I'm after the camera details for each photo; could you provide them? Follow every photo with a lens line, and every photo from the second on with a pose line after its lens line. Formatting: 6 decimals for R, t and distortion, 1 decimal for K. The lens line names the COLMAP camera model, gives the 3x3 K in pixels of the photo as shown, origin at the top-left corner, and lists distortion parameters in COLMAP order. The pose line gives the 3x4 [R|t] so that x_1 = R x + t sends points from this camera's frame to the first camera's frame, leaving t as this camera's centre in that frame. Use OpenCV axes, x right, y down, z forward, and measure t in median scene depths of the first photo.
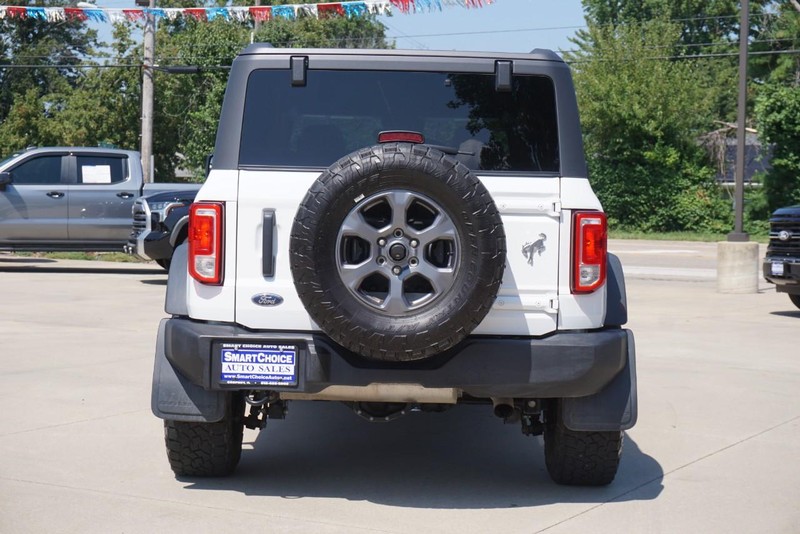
lens RADIAL K [[1530.9, 0, 400.0], [0, 1530.9, 267.0], [0, 0, 1]] dist [-0.036762, -0.155207]
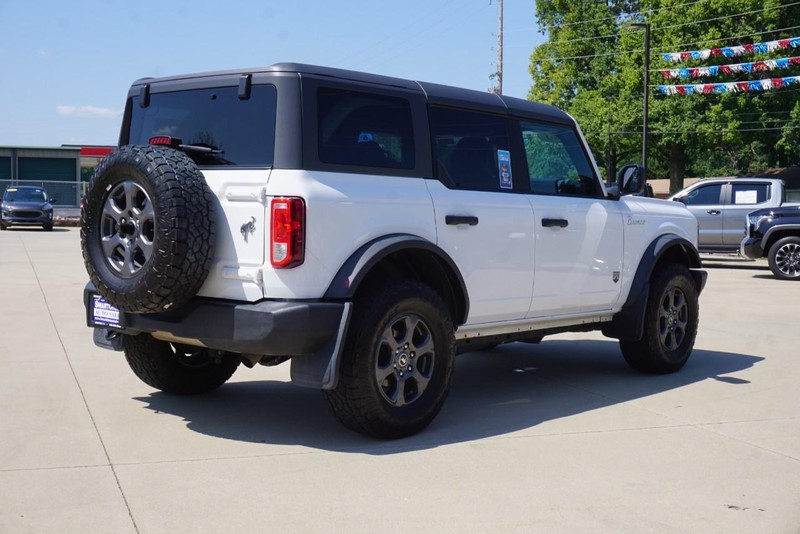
lens RADIAL K [[983.6, 0, 400.0], [0, 983.6, 267.0], [0, 0, 1]] dist [0.122036, 0.000892]
pose [[0.738471, 0.030492, -0.673595, 0.688538], [-0.030863, 0.999459, 0.011407, 0.005241], [0.673578, 0.012365, 0.739013, 0.499201]]
